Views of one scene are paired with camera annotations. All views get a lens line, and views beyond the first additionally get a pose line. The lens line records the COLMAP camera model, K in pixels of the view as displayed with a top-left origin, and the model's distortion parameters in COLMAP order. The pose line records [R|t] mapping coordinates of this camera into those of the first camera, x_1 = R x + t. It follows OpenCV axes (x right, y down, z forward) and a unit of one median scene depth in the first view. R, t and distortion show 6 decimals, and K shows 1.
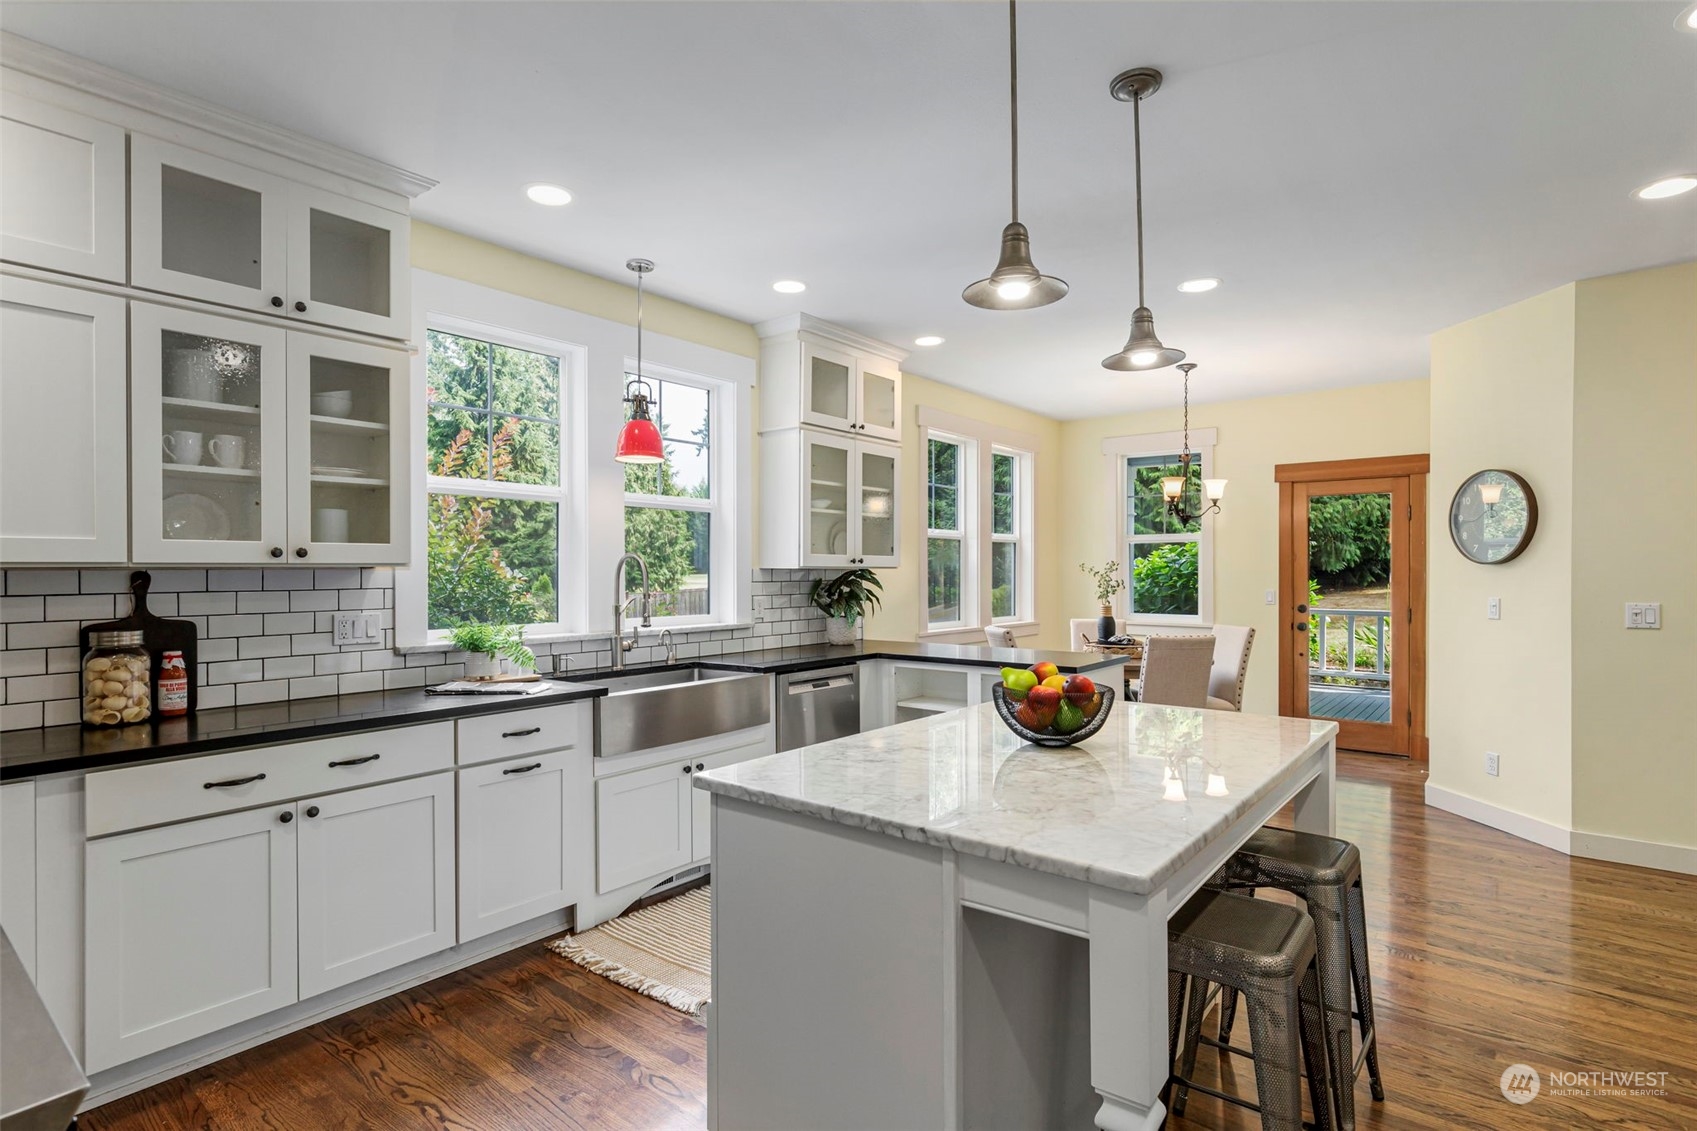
lens RADIAL K [[831.0, 0, 848.5], [0, 831.0, 565.5], [0, 0, 1]] dist [0.001530, -0.000055]
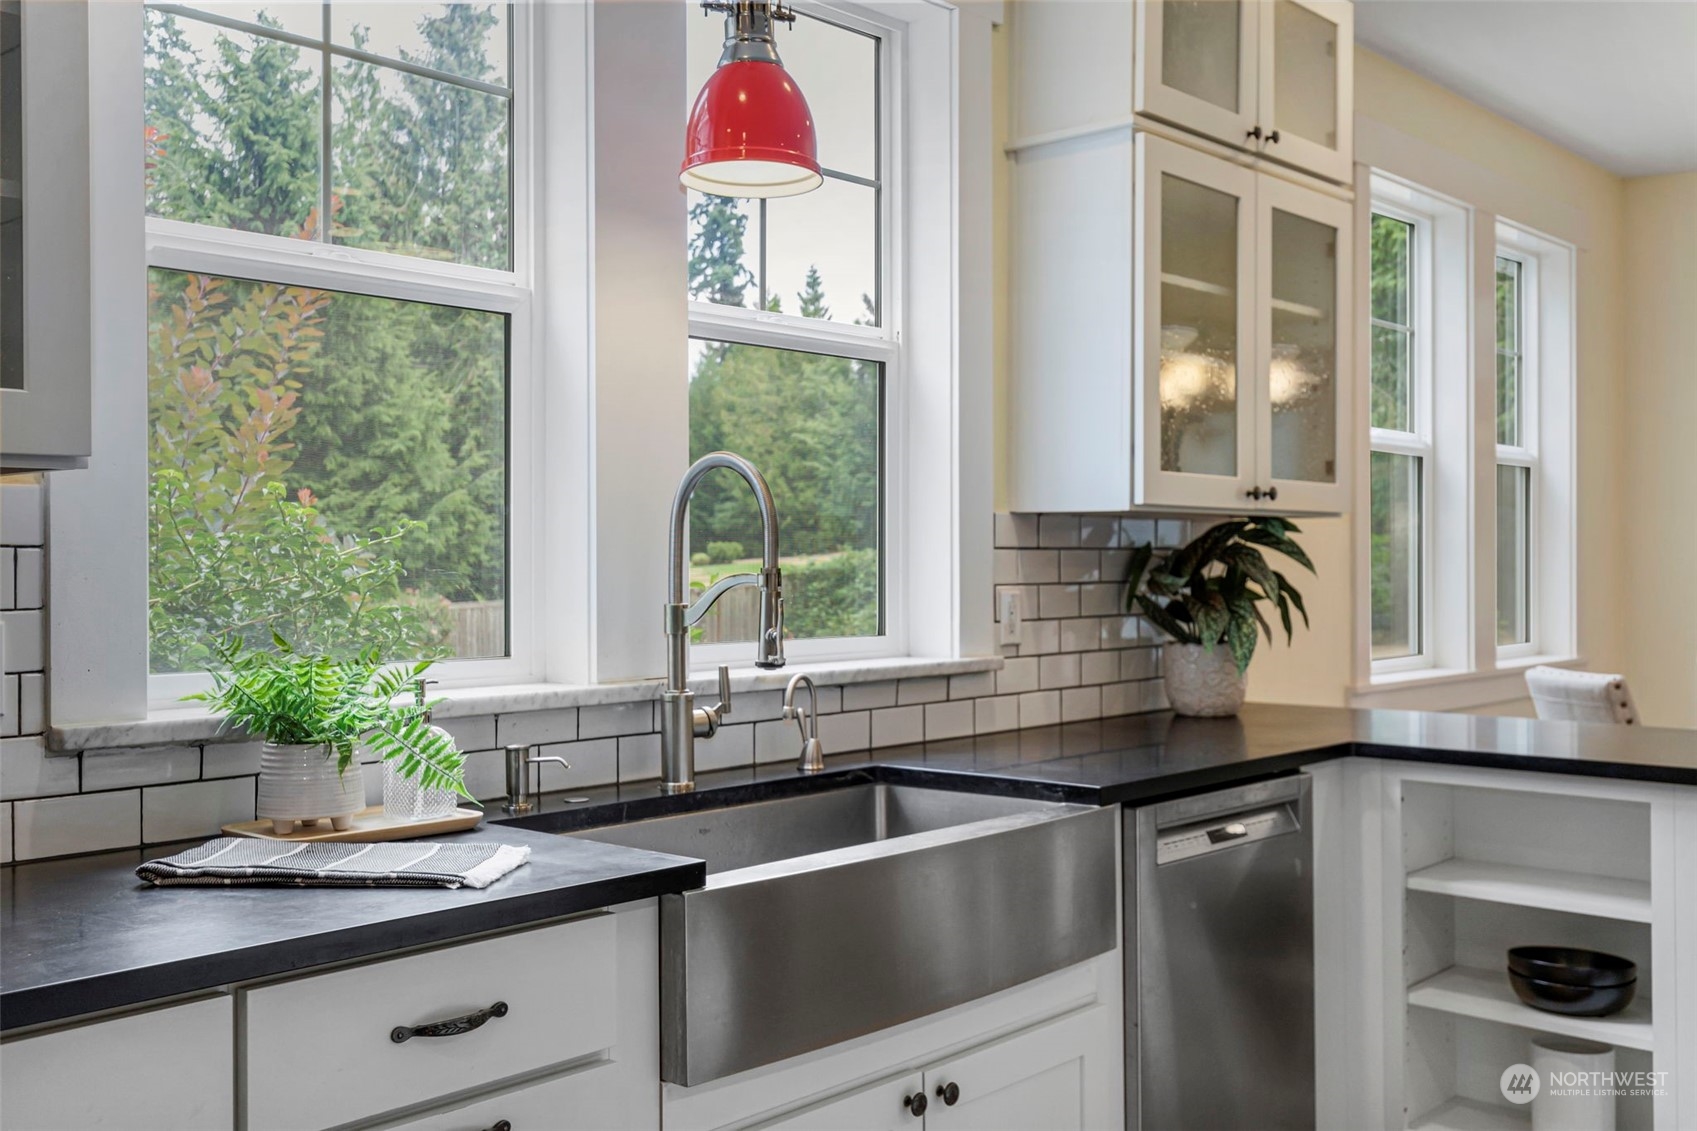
lens RADIAL K [[1617.4, 0, 848.5], [0, 1617.4, 565.5], [0, 0, 1]] dist [0.003332, -0.005205]
pose [[0.997719, 0.001088, -0.067499, -0.148556], [-0.000251, 0.999923, 0.012399, 0.020938], [0.067507, -0.012354, 0.997642, 0.302816]]
